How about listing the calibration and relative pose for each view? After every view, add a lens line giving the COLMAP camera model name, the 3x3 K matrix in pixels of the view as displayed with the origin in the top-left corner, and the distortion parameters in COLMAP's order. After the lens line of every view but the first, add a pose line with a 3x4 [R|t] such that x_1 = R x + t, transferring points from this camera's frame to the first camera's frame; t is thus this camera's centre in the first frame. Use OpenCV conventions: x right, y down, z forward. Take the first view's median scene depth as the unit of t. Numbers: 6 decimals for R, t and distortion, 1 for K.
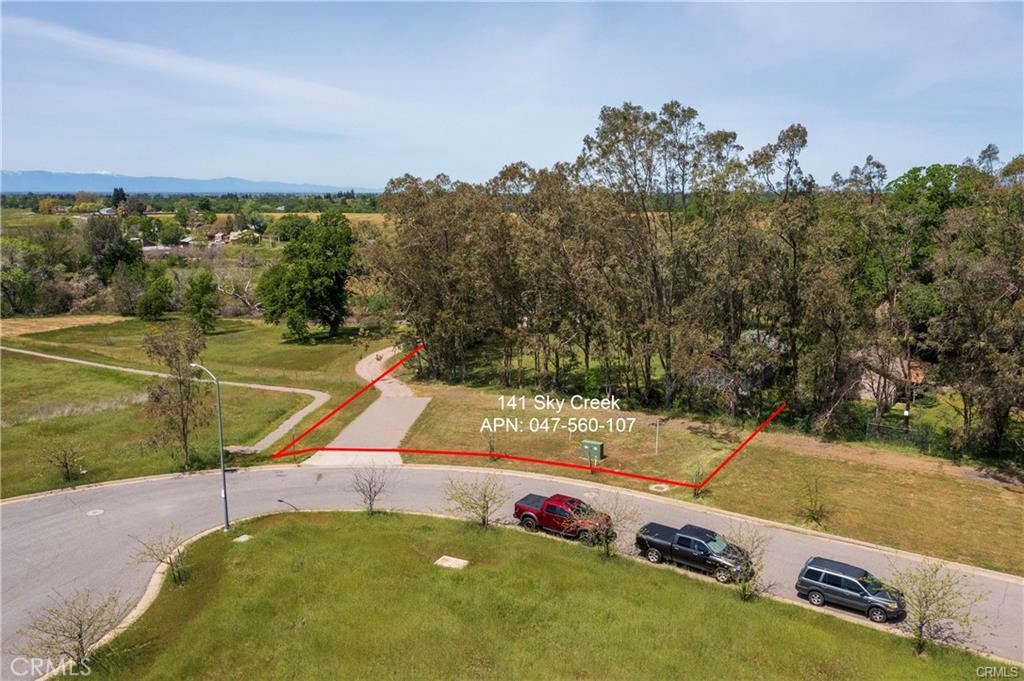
lens RADIAL K [[818.0, 0, 511.6], [0, 818.0, 337.5], [0, 0, 1]] dist [-0.008970, -0.008384]
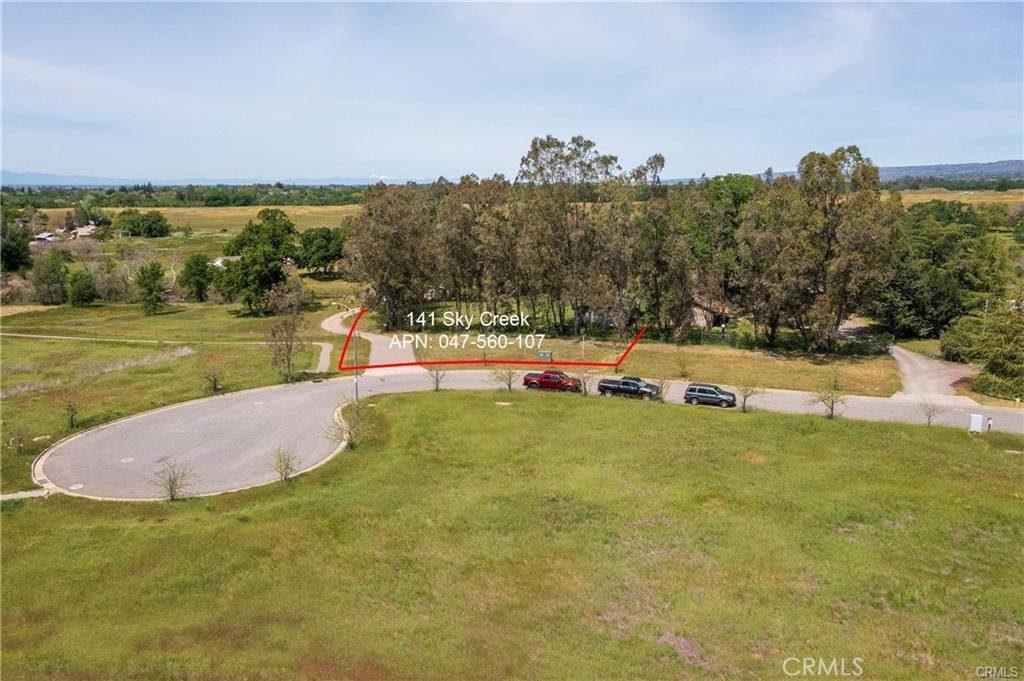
lens RADIAL K [[815.3, 0, 512.0], [0, 815.3, 340.5], [0, 0, 1]] dist [-0.008897, -0.001661]
pose [[0.972072, -0.046951, 0.229938, -0.301055], [0.043570, 0.998855, 0.019764, 0.065359], [-0.230603, -0.009194, 0.973005, -0.491352]]
